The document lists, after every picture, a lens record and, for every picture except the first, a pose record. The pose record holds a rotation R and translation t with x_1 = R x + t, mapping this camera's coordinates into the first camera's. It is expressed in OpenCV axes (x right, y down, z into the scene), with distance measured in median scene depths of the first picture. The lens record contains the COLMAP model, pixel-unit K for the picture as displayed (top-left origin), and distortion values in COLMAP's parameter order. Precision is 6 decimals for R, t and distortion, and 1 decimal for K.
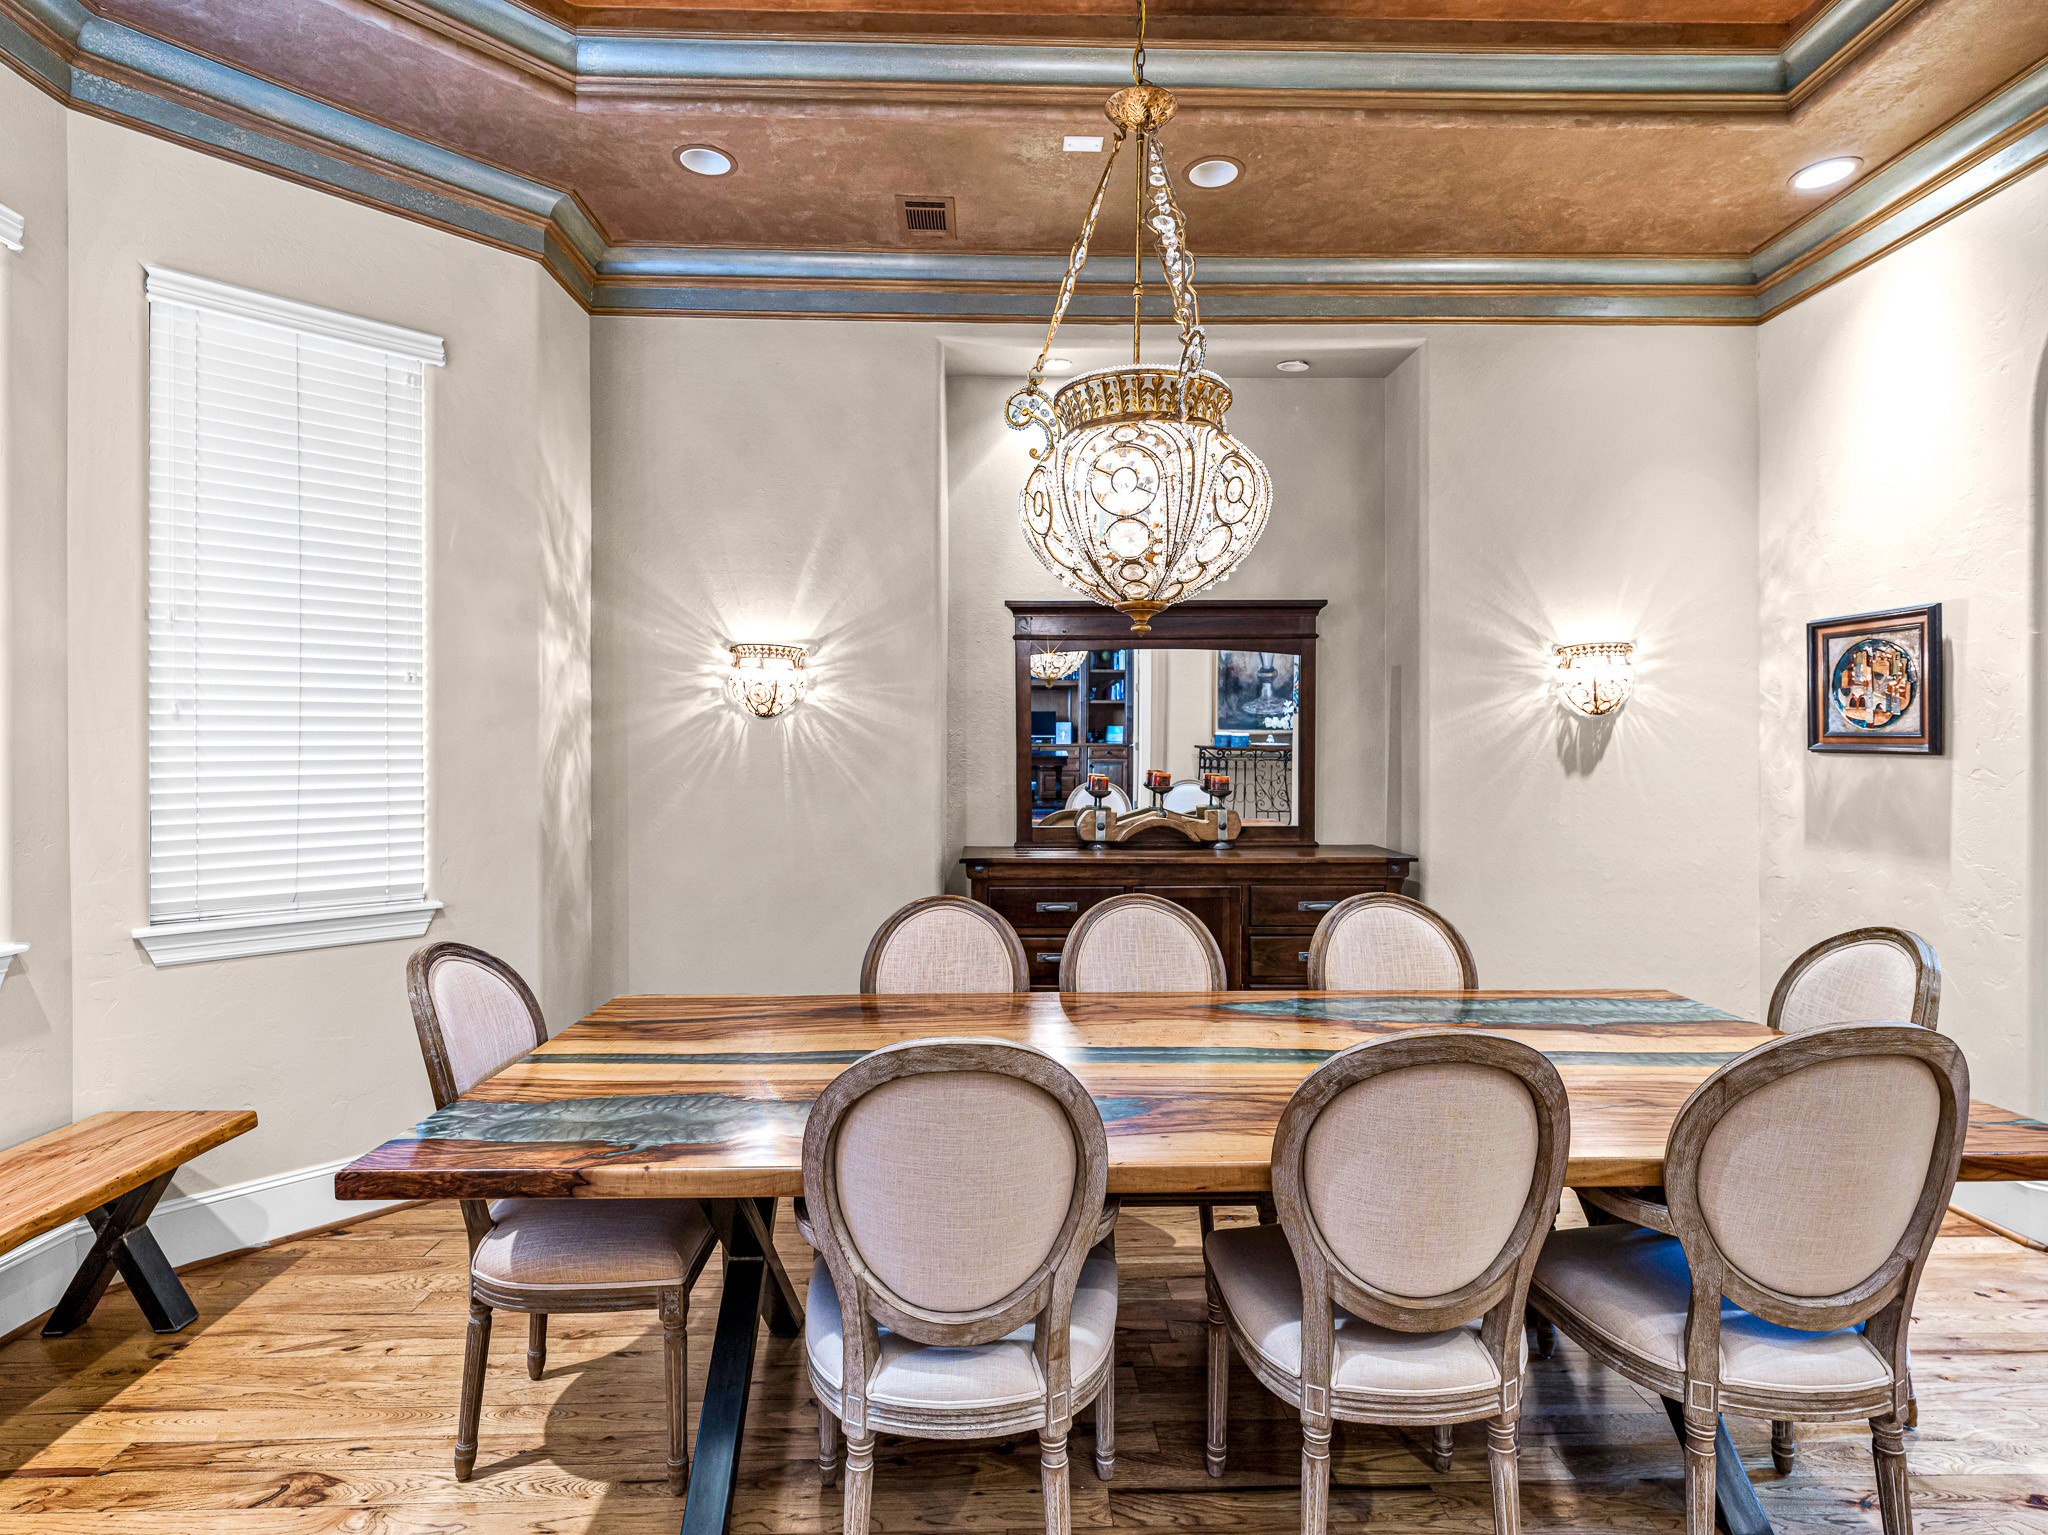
lens RADIAL K [[1036.2, 0, 1025.3], [0, 1036.2, 756.6], [0, 0, 1]] dist [-0.003087, -0.001930]
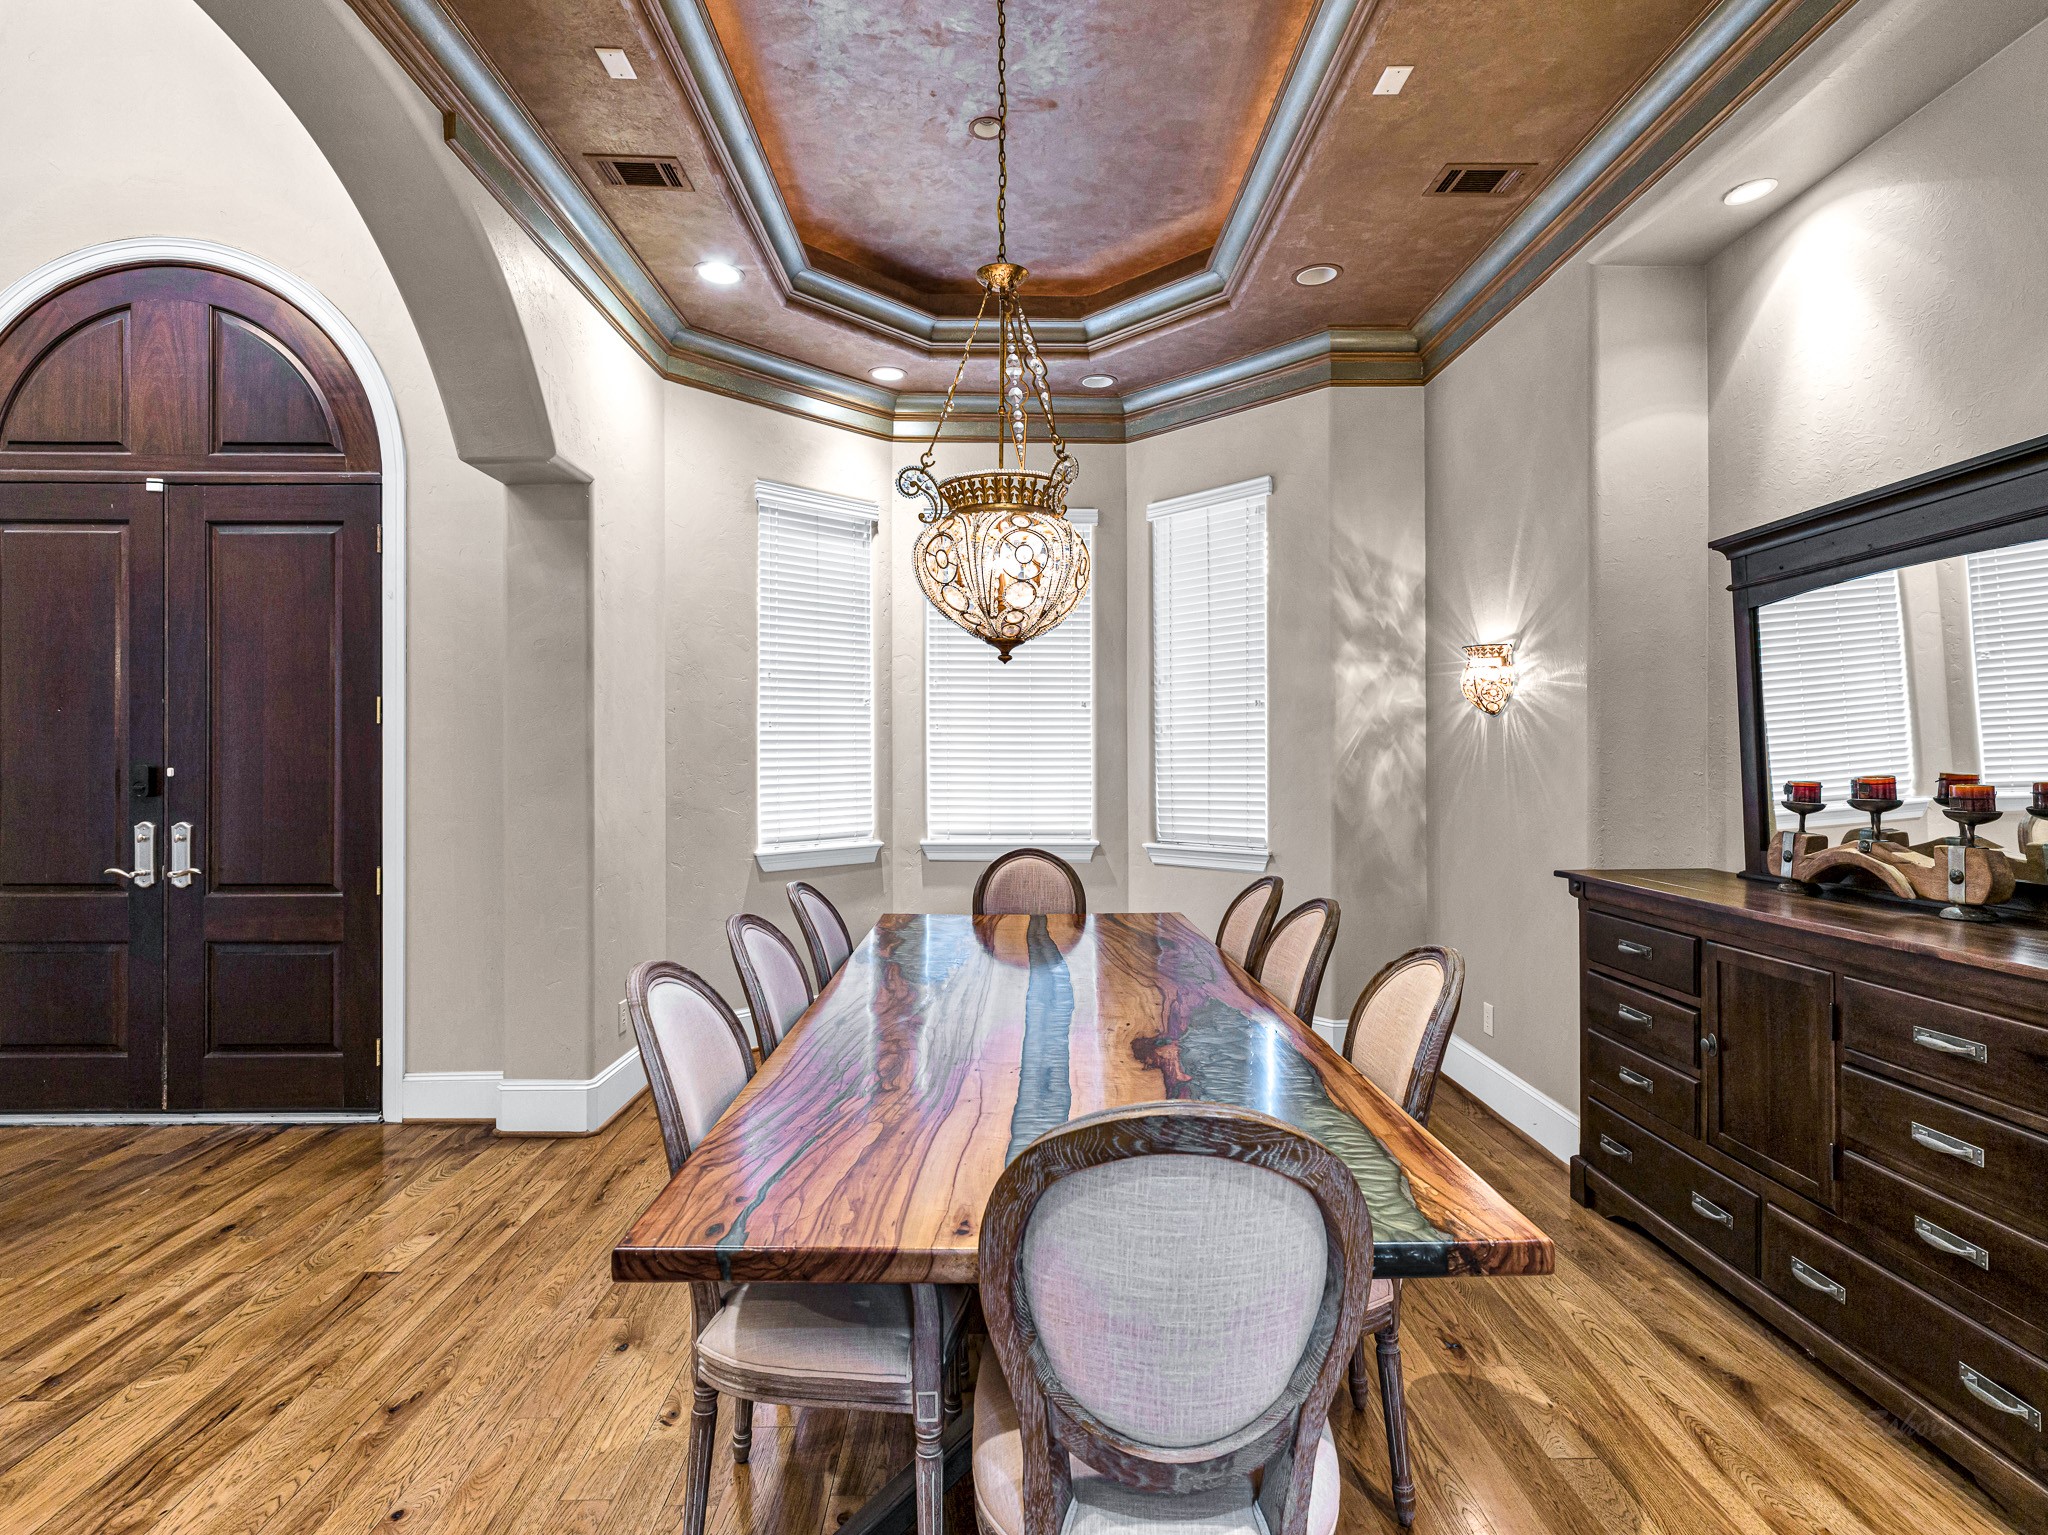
lens RADIAL K [[1036.2, 0, 1025.3], [0, 1036.2, 756.6], [0, 0, 1]] dist [-0.003087, -0.001930]
pose [[-0.013106, -0.003282, -0.999909, 0.846870], [0.001419, 0.999994, -0.003300, 0.006252], [0.999913, -0.001462, -0.013101, 0.598602]]
